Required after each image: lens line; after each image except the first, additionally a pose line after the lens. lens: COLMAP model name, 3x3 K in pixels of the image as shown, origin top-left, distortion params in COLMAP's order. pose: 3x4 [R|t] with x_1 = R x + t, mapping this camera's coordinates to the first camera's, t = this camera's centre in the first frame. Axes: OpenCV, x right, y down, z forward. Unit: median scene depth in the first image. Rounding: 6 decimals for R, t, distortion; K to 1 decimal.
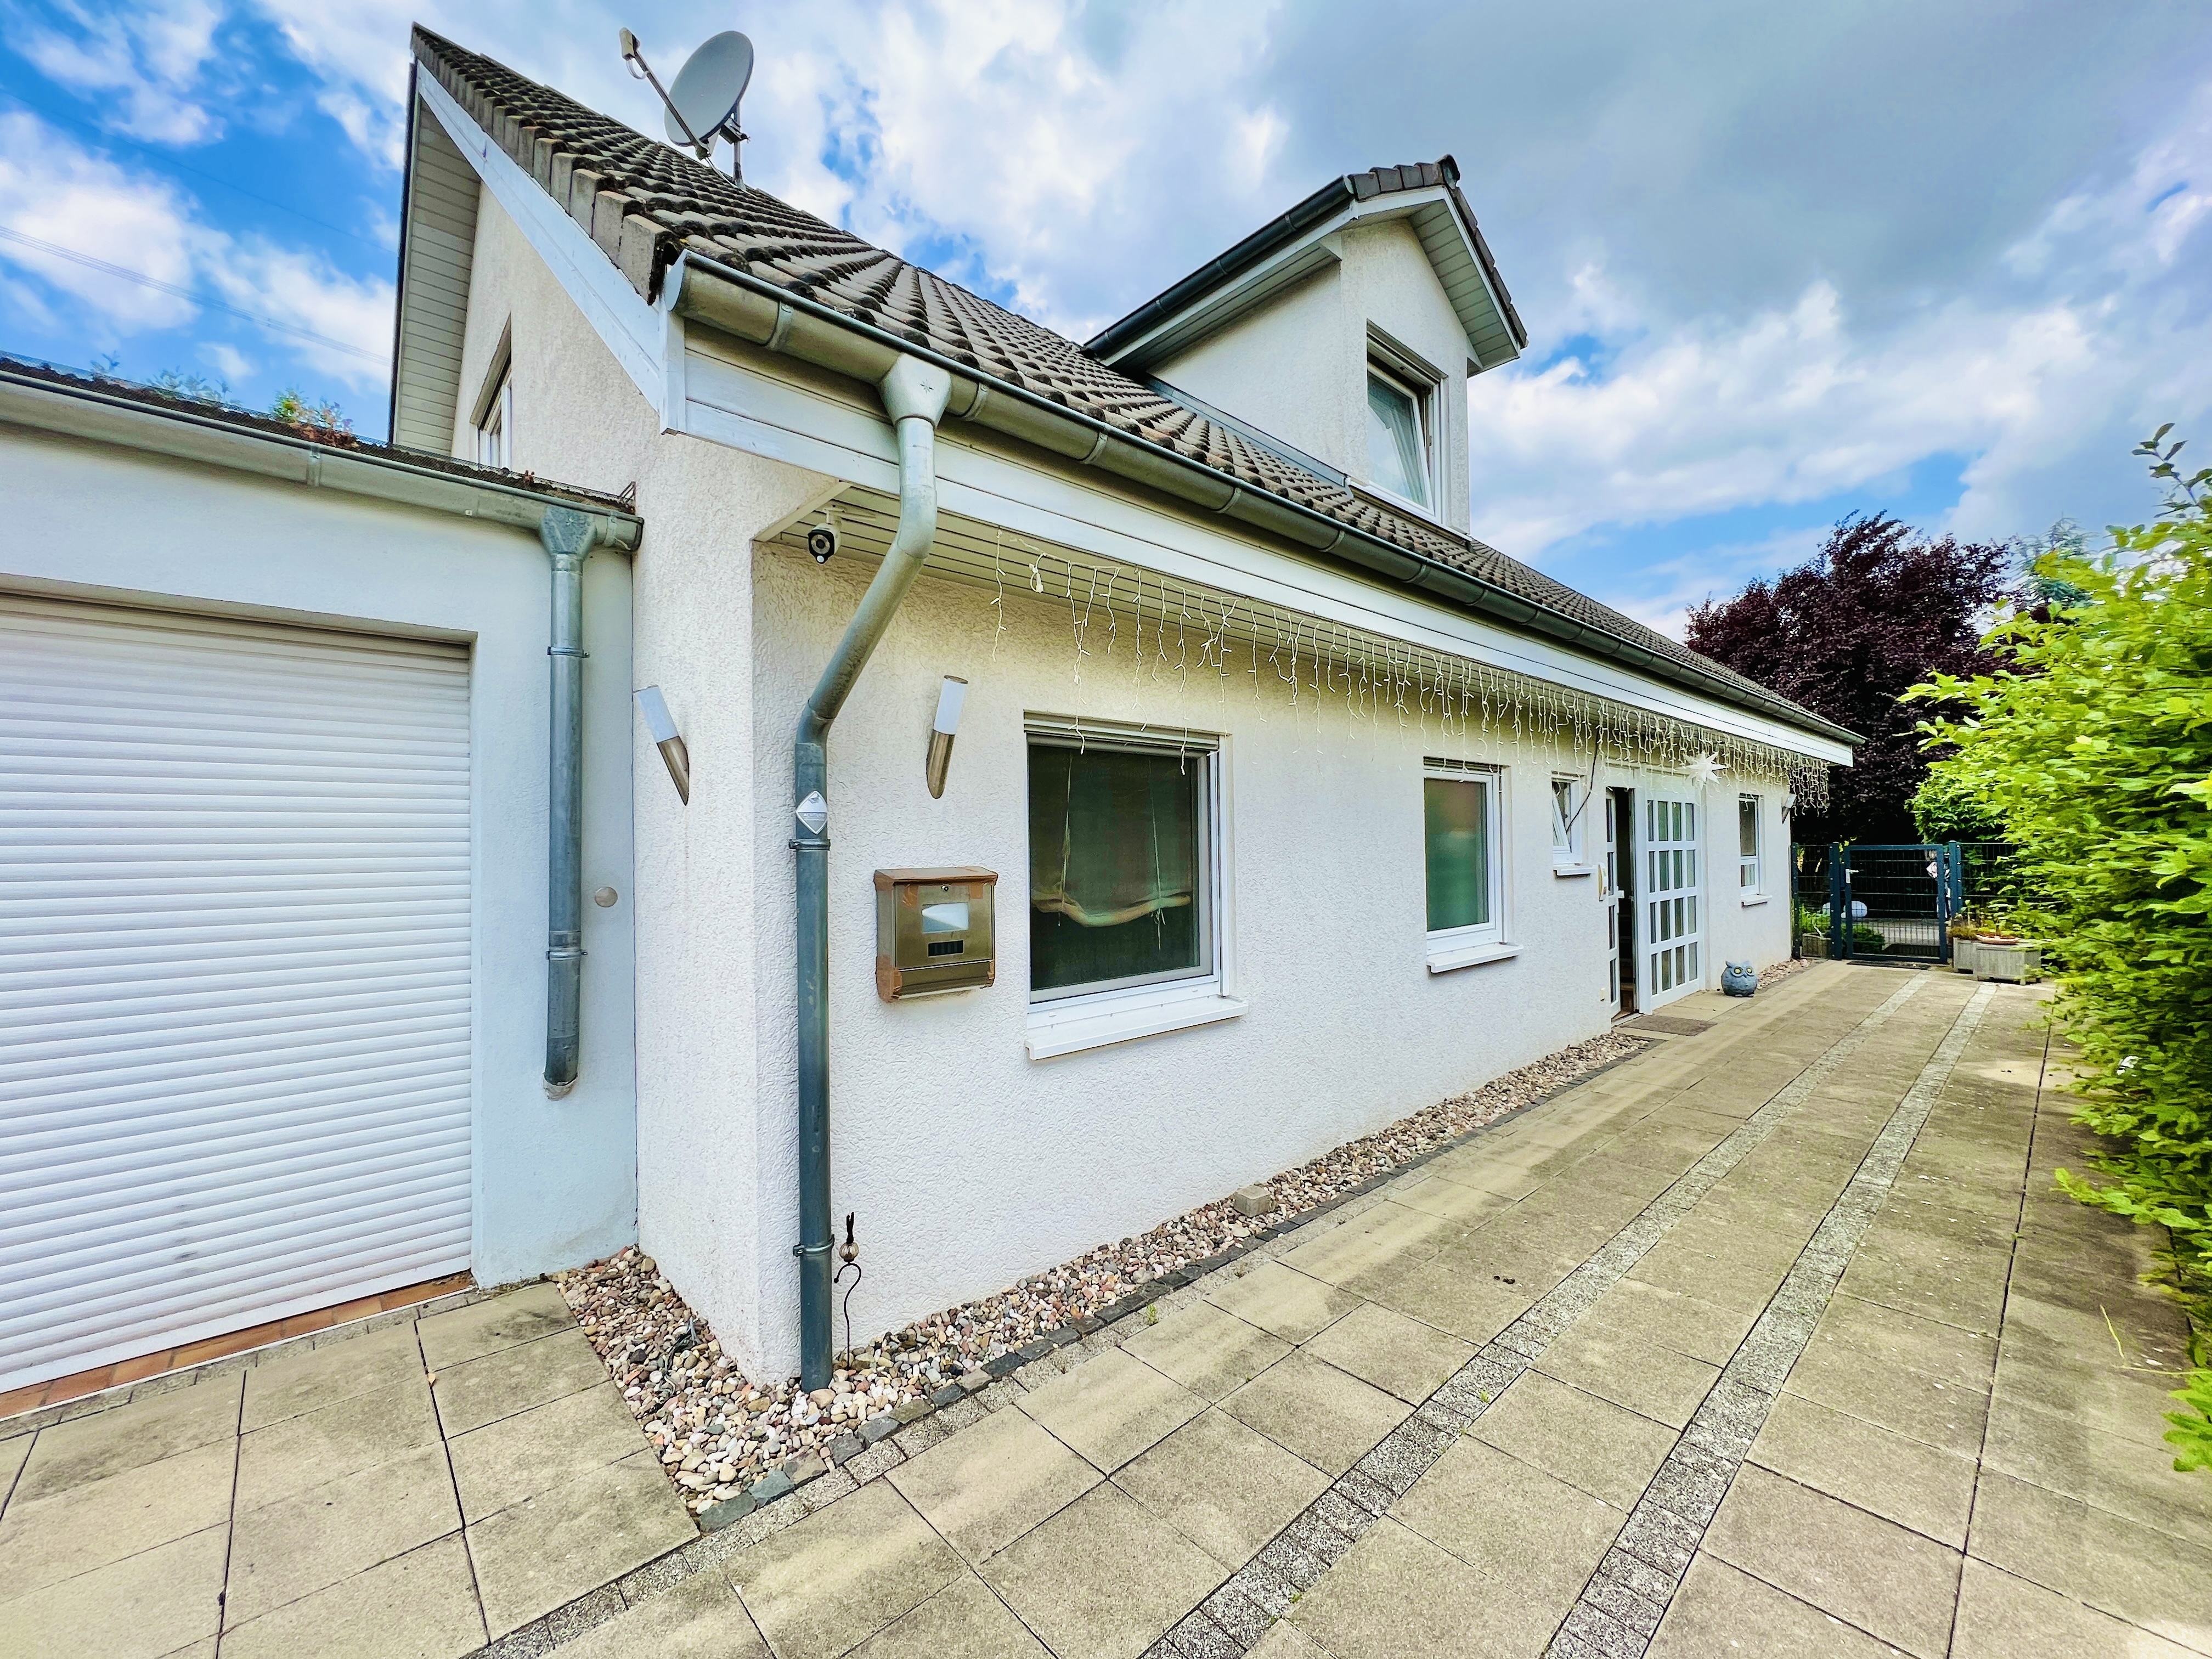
lens RADIAL K [[890.5, 0, 1106.0], [0, 890.5, 829.5], [0, 0, 1]] dist [-0.001032, 0.007454]
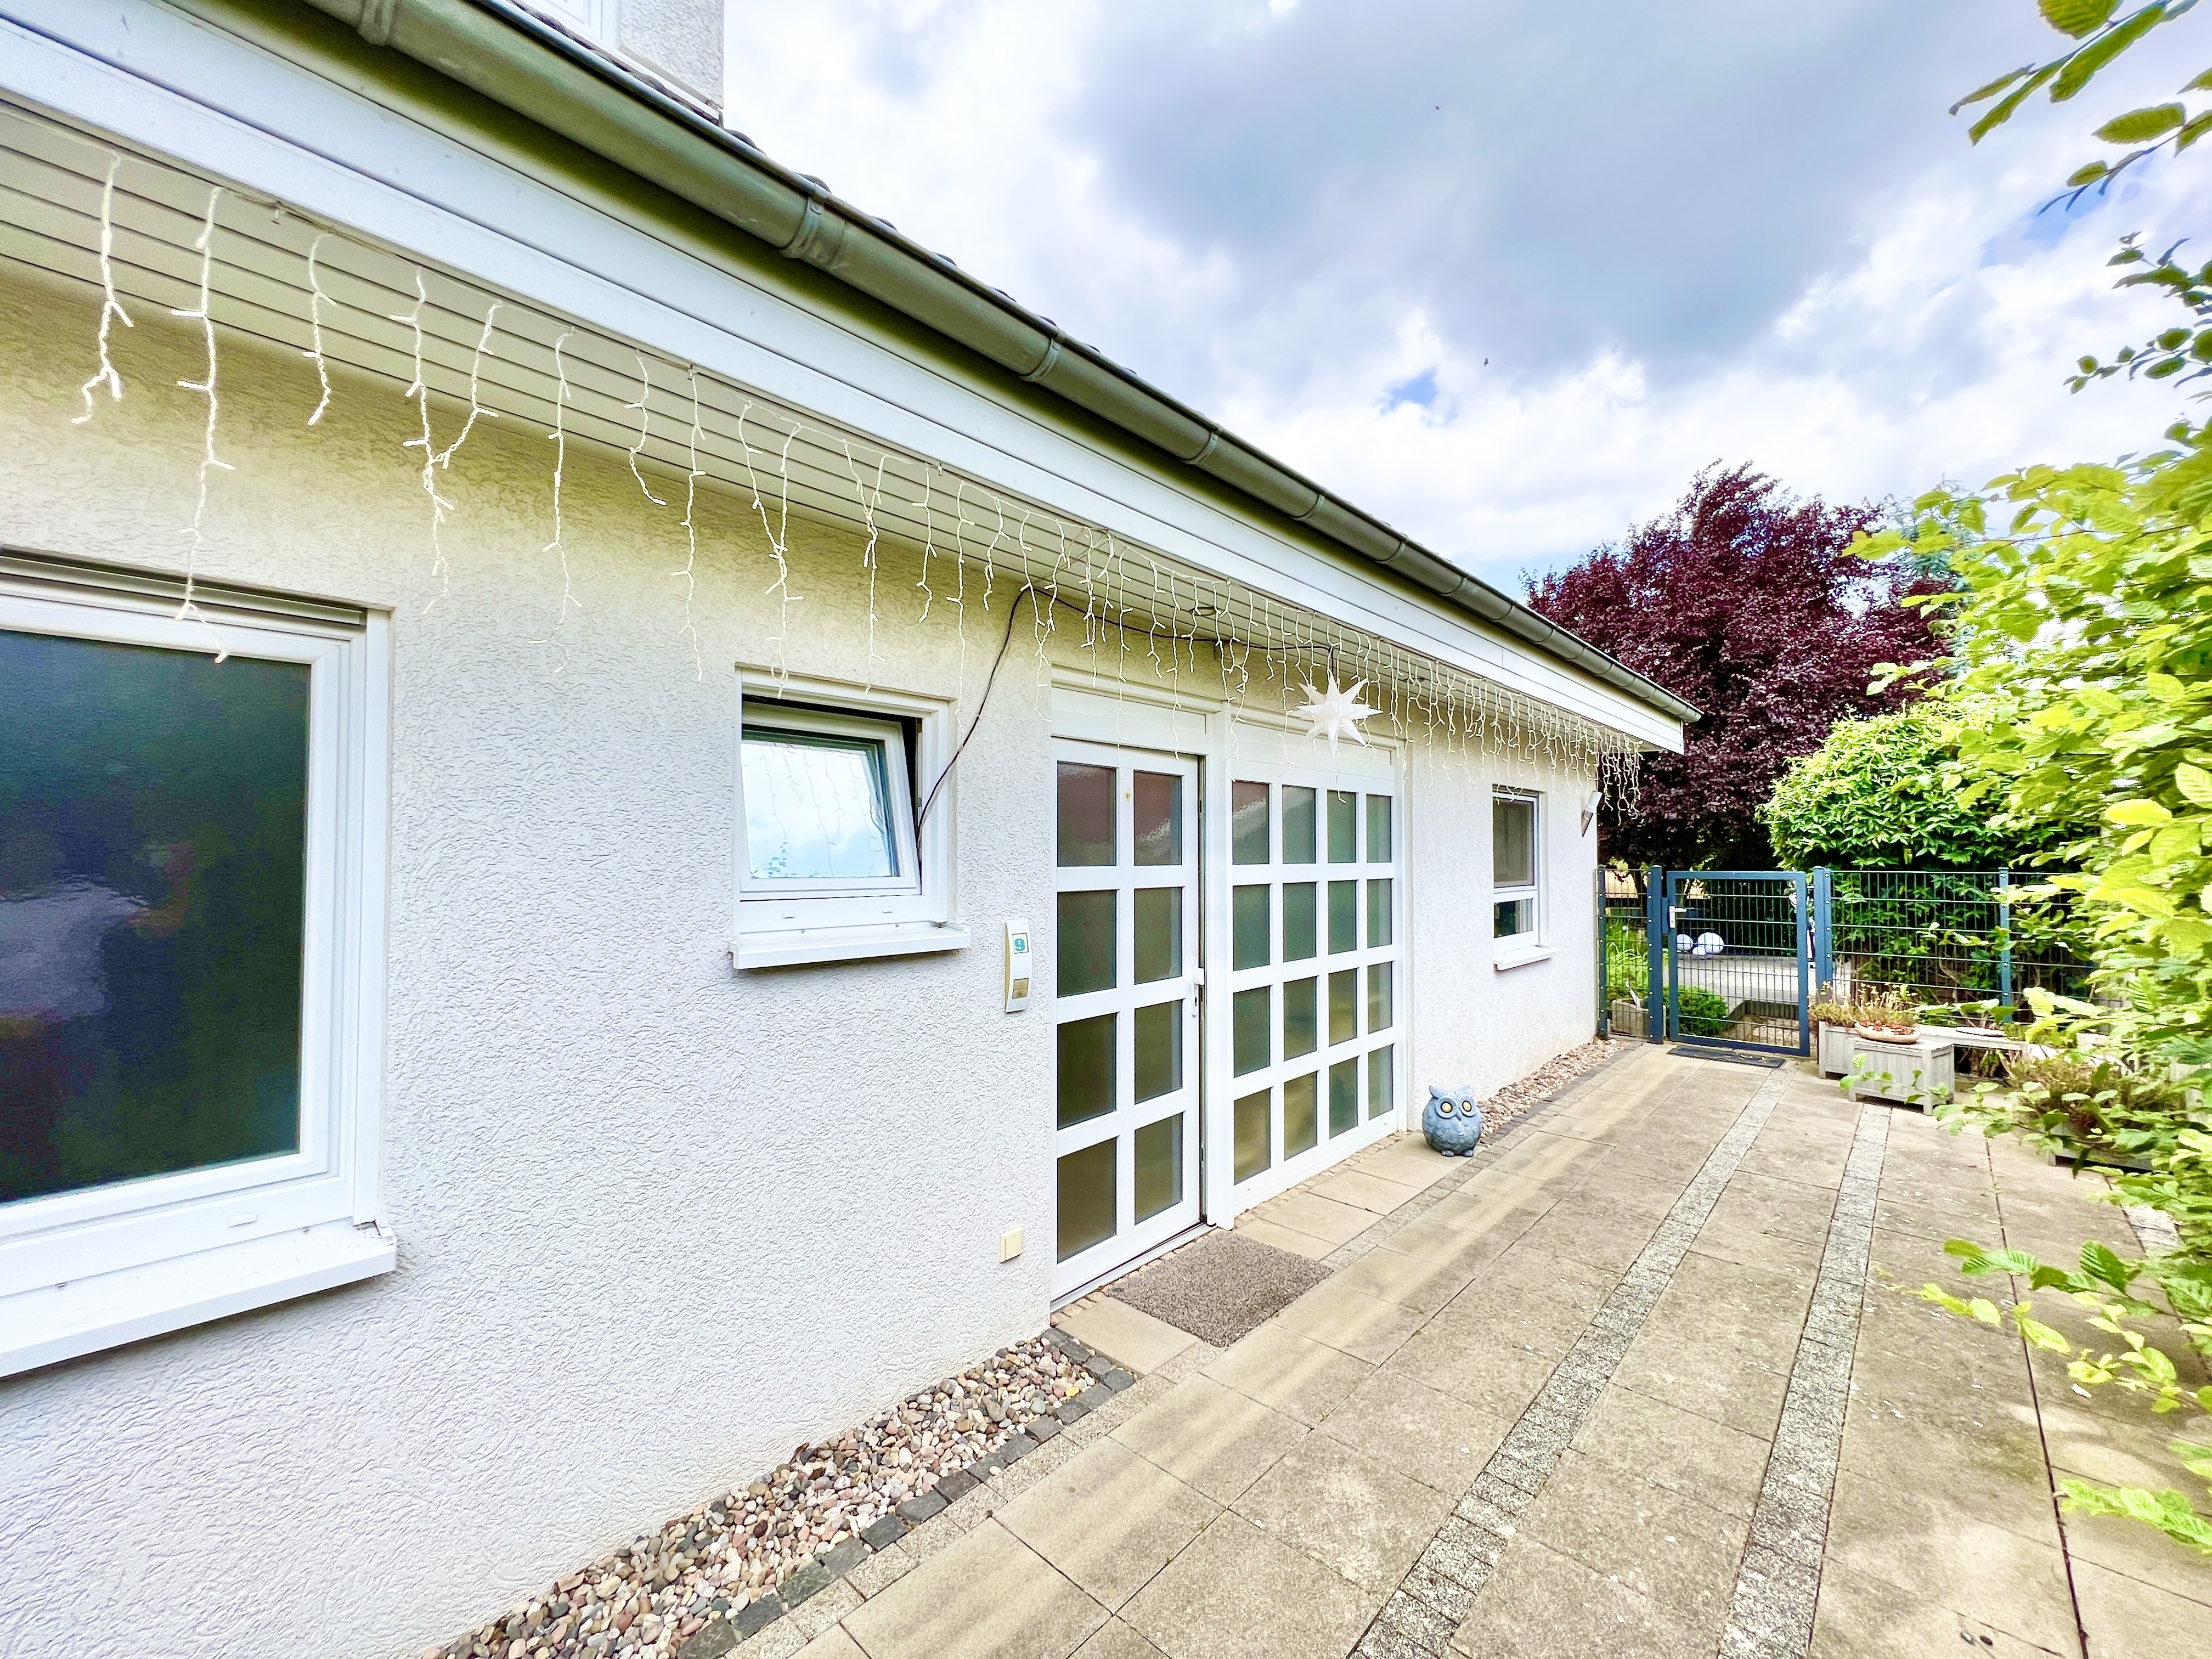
lens RADIAL K [[890.5, 0, 1106.0], [0, 890.5, 829.5], [0, 0, 1]] dist [-0.001032, 0.007454]
pose [[0.996321, 0.017788, 0.083832, 0.336885], [-0.017245, 0.999825, -0.007197, -0.000669], [-0.083945, 0.005725, 0.996454, 0.356878]]
